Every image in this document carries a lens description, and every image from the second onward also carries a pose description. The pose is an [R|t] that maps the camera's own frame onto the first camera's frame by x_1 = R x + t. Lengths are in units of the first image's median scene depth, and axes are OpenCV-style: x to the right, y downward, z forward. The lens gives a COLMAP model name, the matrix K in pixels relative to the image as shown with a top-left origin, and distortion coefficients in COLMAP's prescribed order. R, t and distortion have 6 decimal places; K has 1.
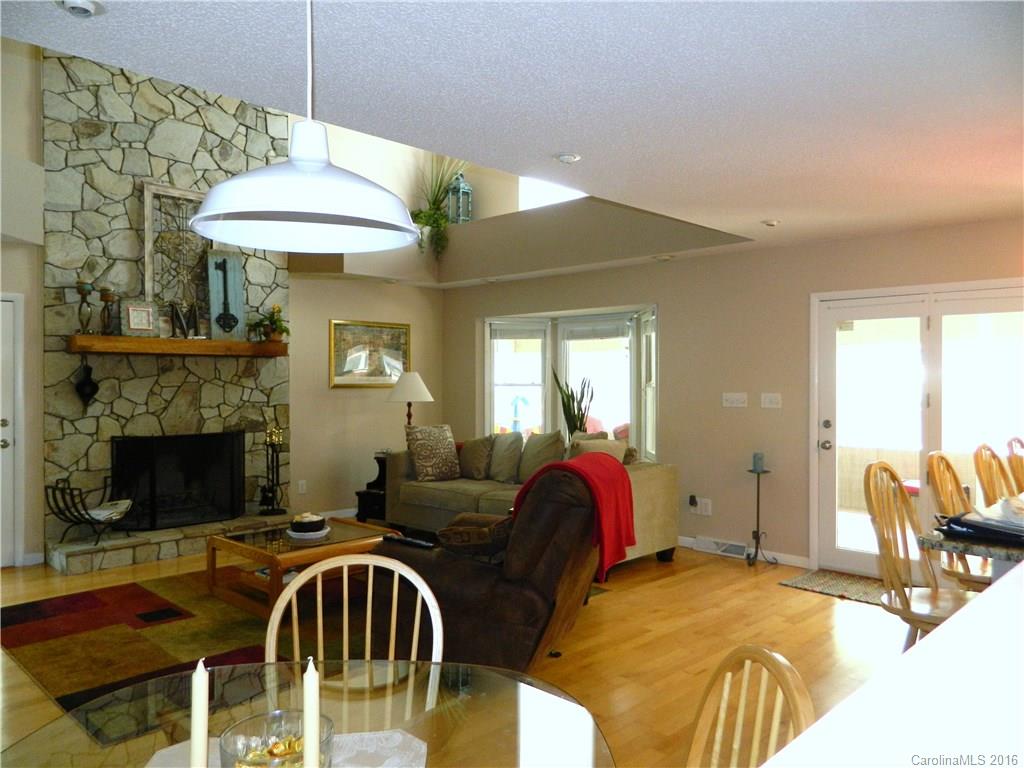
lens RADIAL K [[763.3, 0, 509.0], [0, 763.3, 383.2], [0, 0, 1]] dist [0.020930, -0.010866]
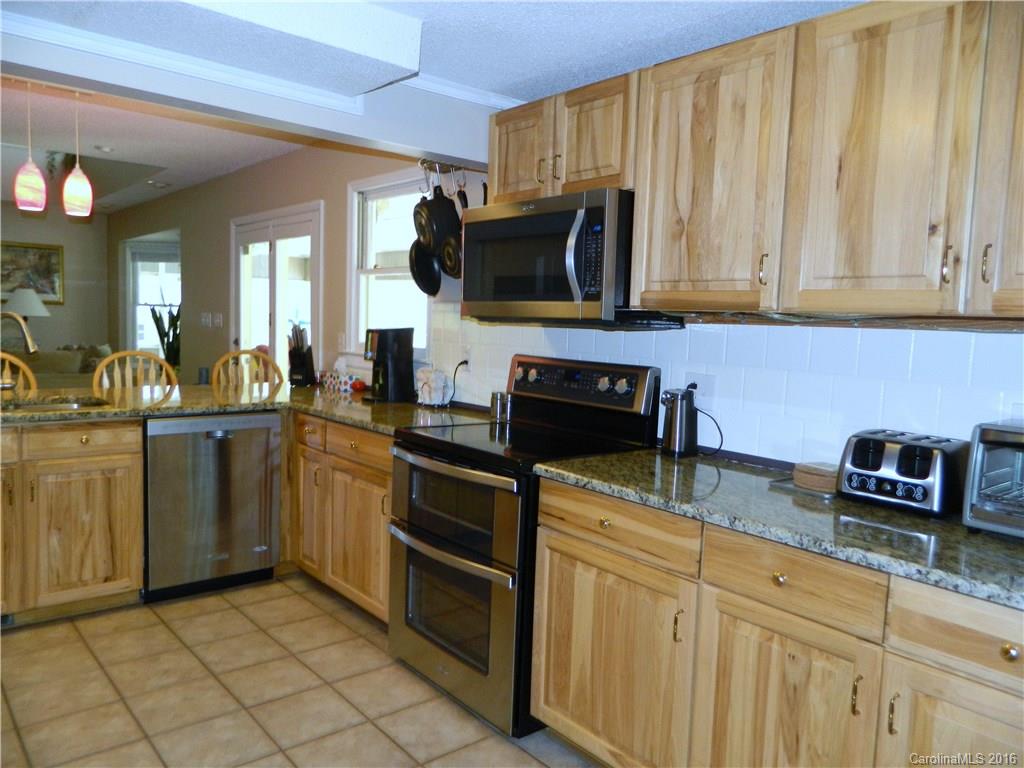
lens RADIAL K [[763.3, 0, 510.5], [0, 763.3, 378.7], [0, 0, 1]] dist [0.020930, -0.010866]
pose [[0.994393, 0.041940, -0.097071, 0.790701], [-0.034788, 0.996634, 0.074237, 0.009673], [0.099858, -0.070444, 0.992505, -0.033942]]
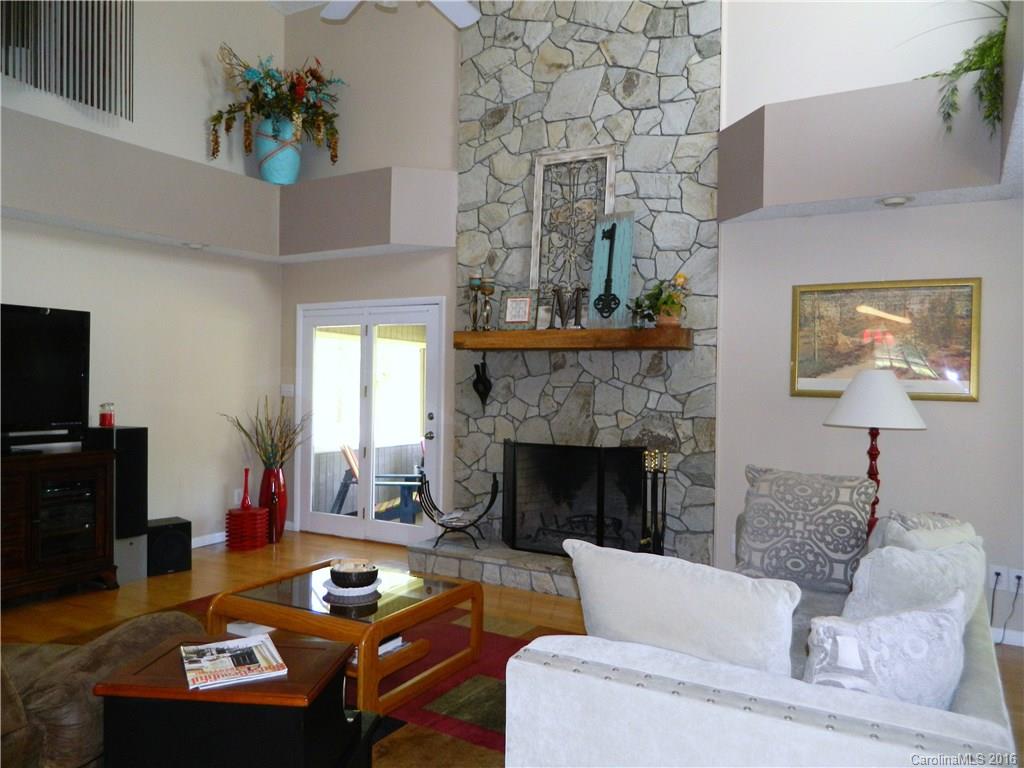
lens RADIAL K [[763.3, 0, 513.1], [0, 763.3, 380.0], [0, 0, 1]] dist [0.020930, -0.010866]
pose [[0.250538, 0.005006, -0.968094, 0.368304], [-0.022674, 0.999743, -0.000698, -0.001605], [0.967841, 0.022126, 0.250587, 0.742850]]
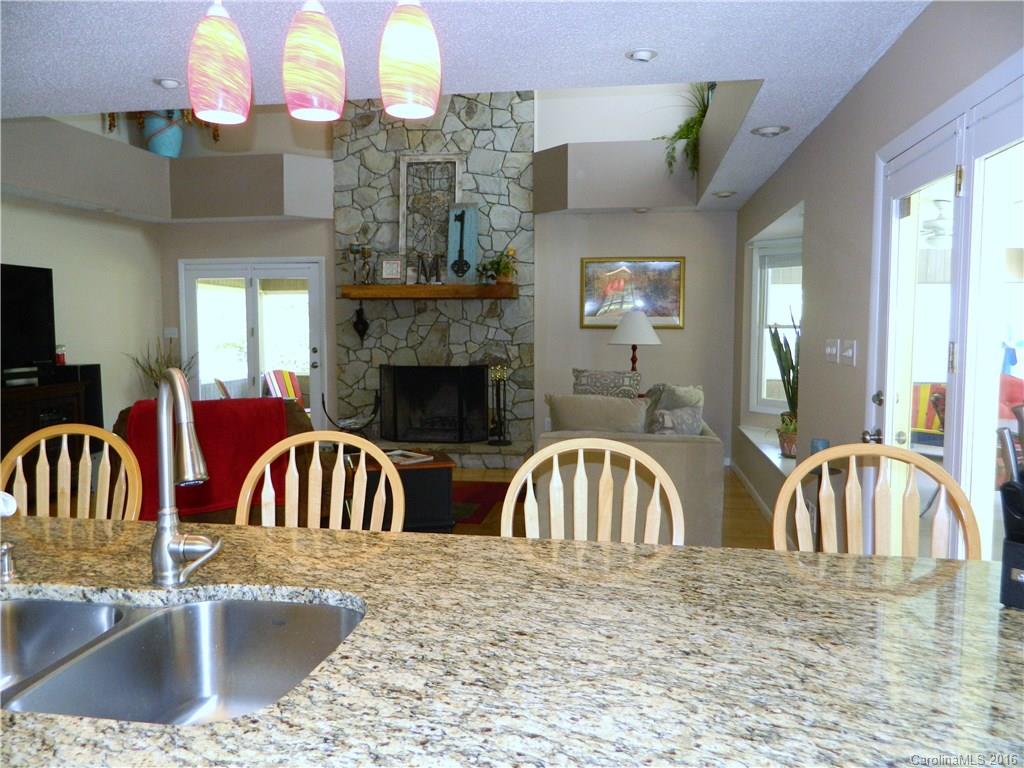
lens RADIAL K [[763.3, 0, 511.7], [0, 763.3, 381.4], [0, 0, 1]] dist [0.020930, -0.010866]
pose [[0.586060, 0.063014, -0.807813, 0.607030], [-0.006354, 0.997298, 0.073184, 0.003347], [0.810242, -0.037757, 0.584877, 0.417179]]
